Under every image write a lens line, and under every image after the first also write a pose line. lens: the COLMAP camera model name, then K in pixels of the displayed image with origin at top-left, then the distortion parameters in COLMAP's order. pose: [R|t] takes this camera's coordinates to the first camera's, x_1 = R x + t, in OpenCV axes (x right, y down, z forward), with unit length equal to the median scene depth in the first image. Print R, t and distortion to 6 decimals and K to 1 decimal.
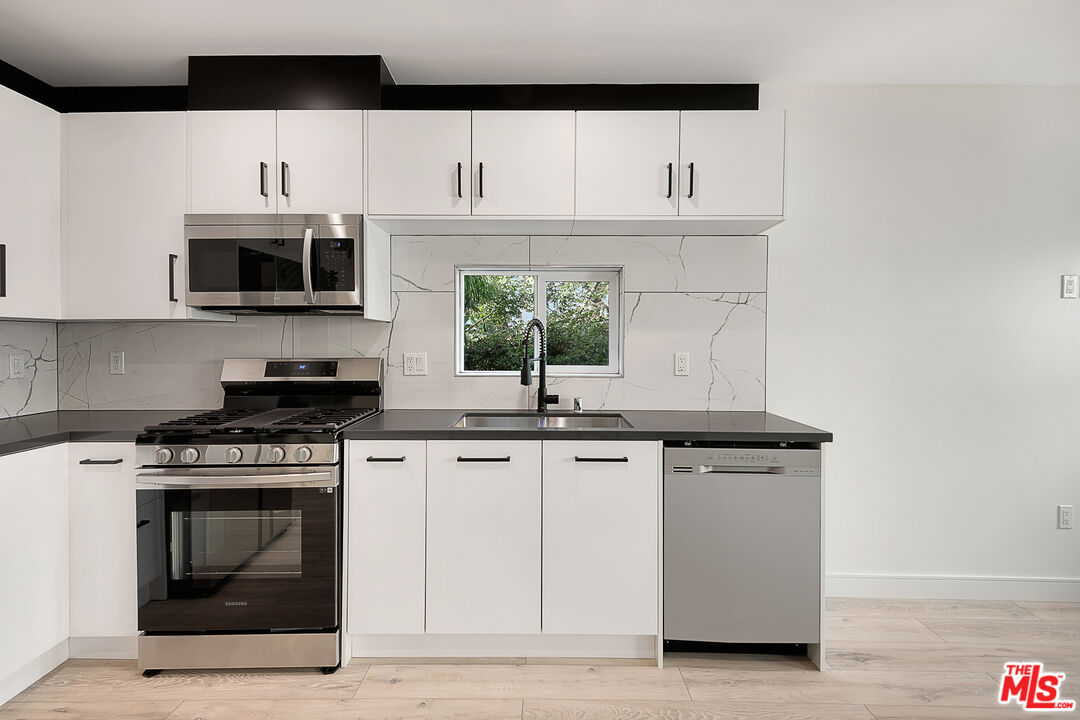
lens RADIAL K [[538.8, 0, 539.2], [0, 538.8, 336.9], [0, 0, 1]] dist [0.023951, -0.002601]
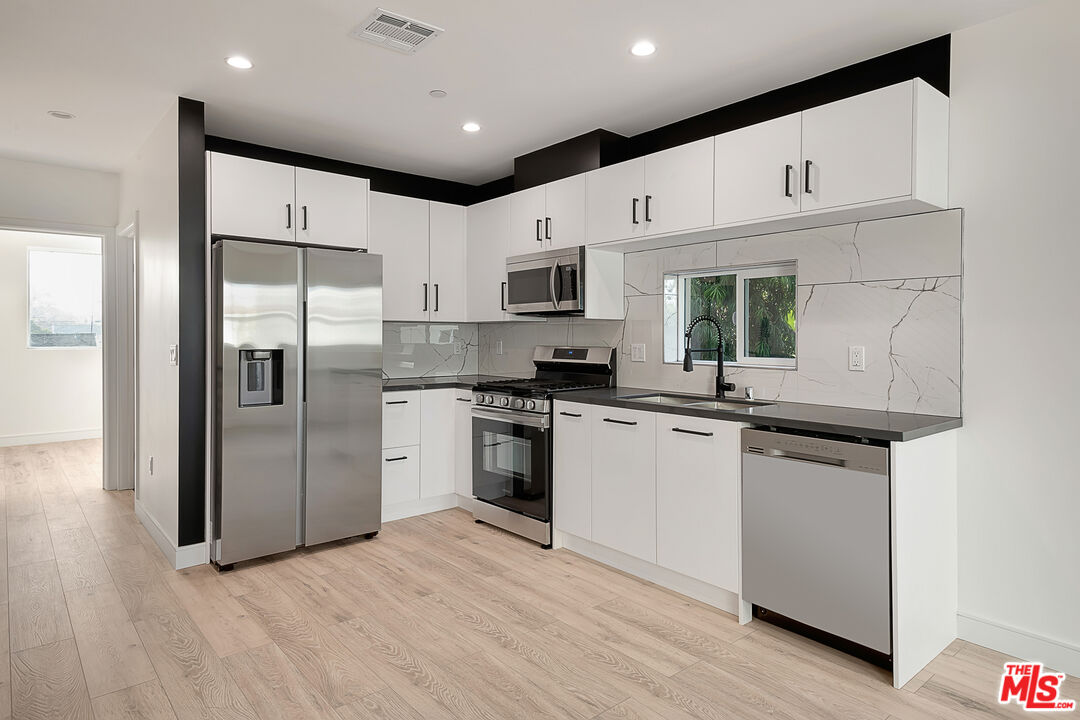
lens RADIAL K [[623.5, 0, 541.1], [0, 623.5, 311.9], [0, 0, 1]] dist [0.032976, -0.008309]
pose [[0.653228, -0.029221, -0.756597, 0.847919], [0.003054, 0.999349, -0.035960, 0.007828], [0.757155, 0.021180, 0.652892, -0.157153]]
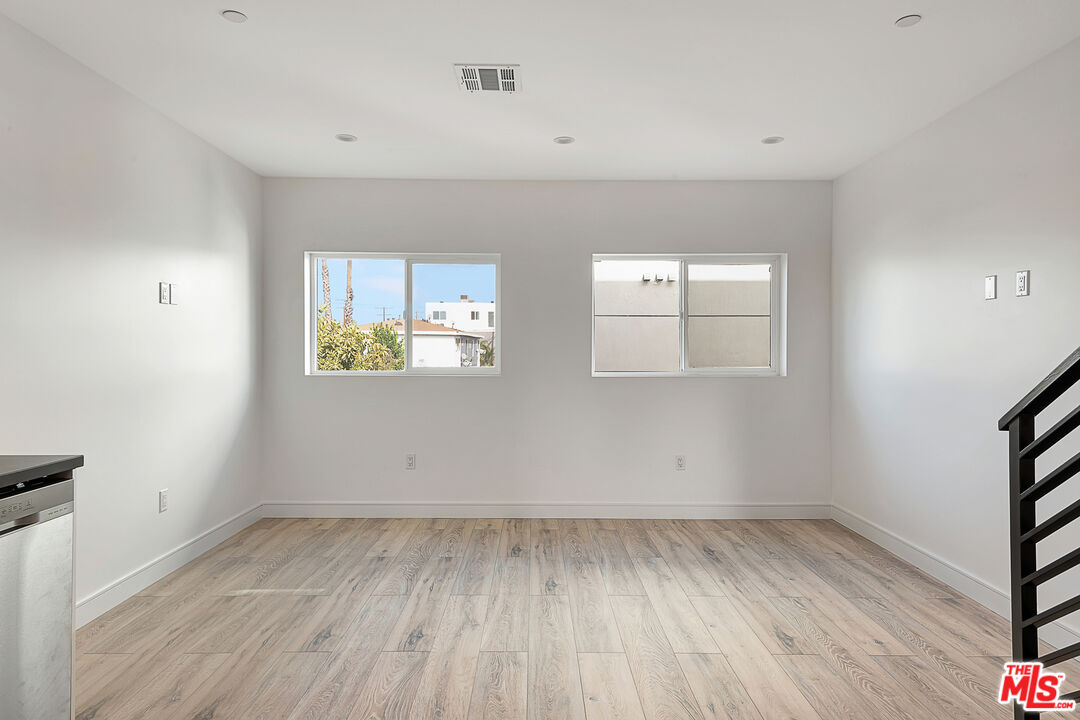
lens RADIAL K [[623.5, 0, 544.4], [0, 623.5, 357.9], [0, 0, 1]] dist [0.032976, -0.008309]
pose [[-0.005892, -0.023600, 0.999704, -0.359834], [-0.009182, 0.999681, 0.023546, 0.003015], [-0.999940, -0.009041, -0.006107, 0.281963]]
